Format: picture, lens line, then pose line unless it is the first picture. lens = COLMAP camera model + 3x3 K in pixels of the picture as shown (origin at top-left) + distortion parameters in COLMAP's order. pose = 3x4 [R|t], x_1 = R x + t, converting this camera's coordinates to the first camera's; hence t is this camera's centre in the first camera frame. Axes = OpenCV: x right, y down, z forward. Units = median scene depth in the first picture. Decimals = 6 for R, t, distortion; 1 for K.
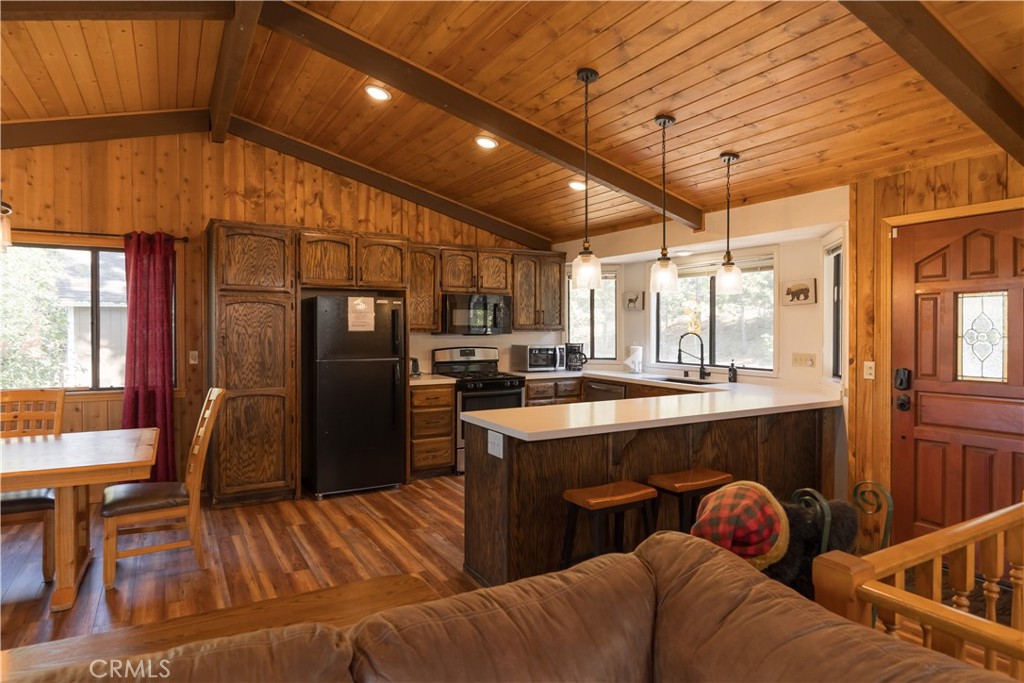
lens RADIAL K [[612.5, 0, 512.5], [0, 612.5, 334.2], [0, 0, 1]] dist [-0.002461, -0.000132]
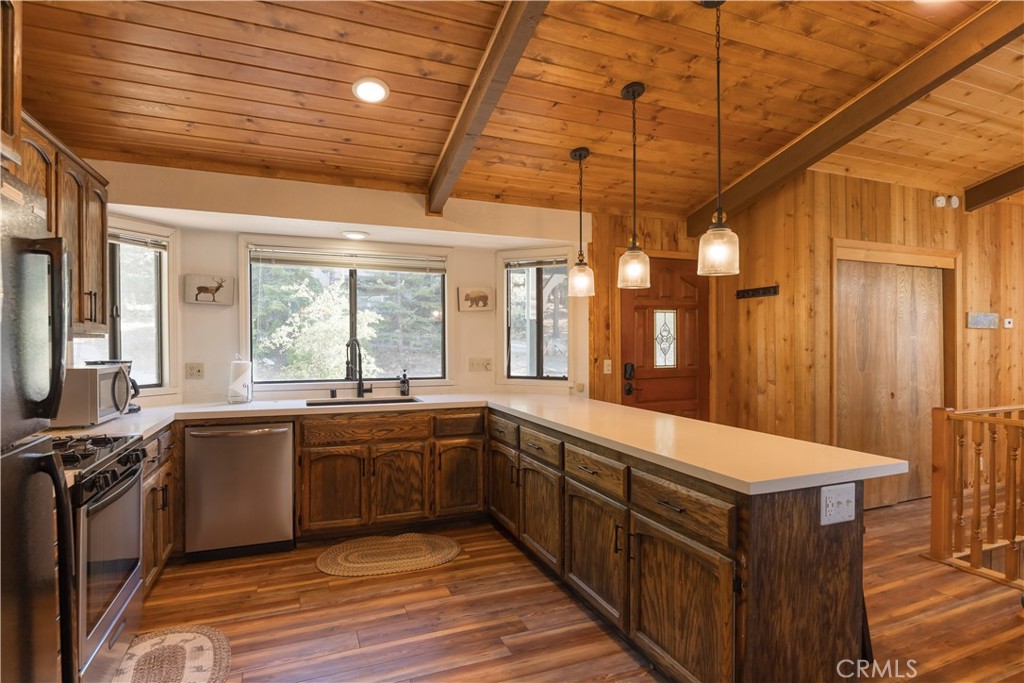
lens RADIAL K [[528.9, 0, 505.1], [0, 528.9, 345.3], [0, 0, 1]] dist [-0.010894, 0.000531]
pose [[0.135477, -0.007383, 0.990753, -0.405518], [0.013958, 0.999887, 0.005542, 0.005197], [-0.990682, 0.013078, 0.135564, 0.839482]]
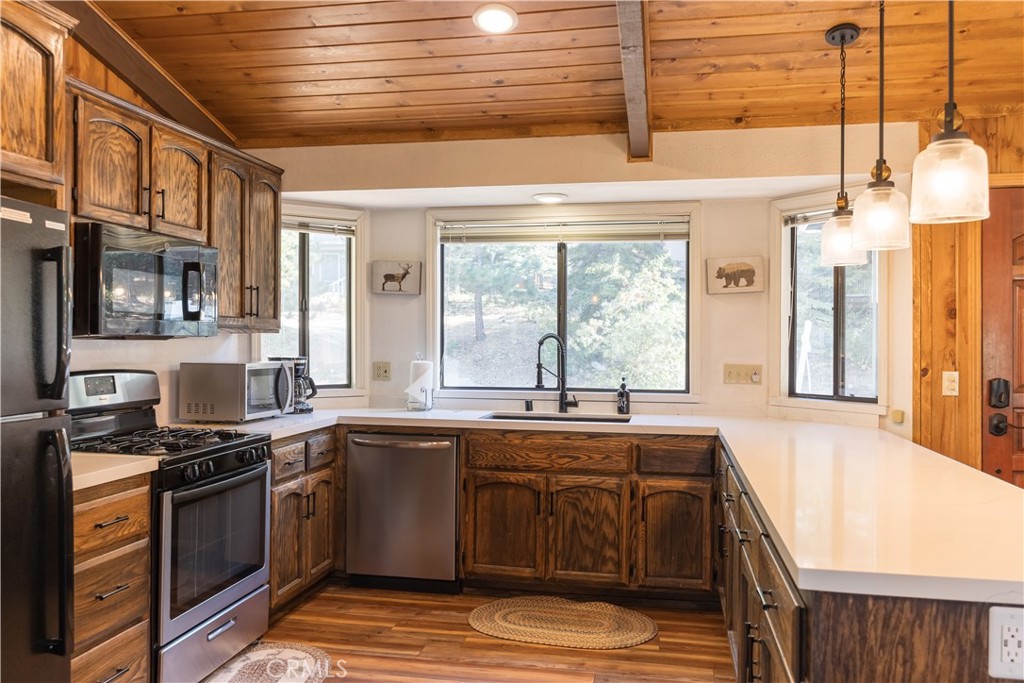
lens RADIAL K [[785.6, 0, 512.6], [0, 785.6, 340.5], [0, 0, 1]] dist [-0.003785, -0.000407]
pose [[0.652522, 0.001529, 0.757768, -0.357979], [0.006053, 0.999956, -0.007230, 0.009493], [-0.757745, 0.009304, 0.652484, 0.623717]]
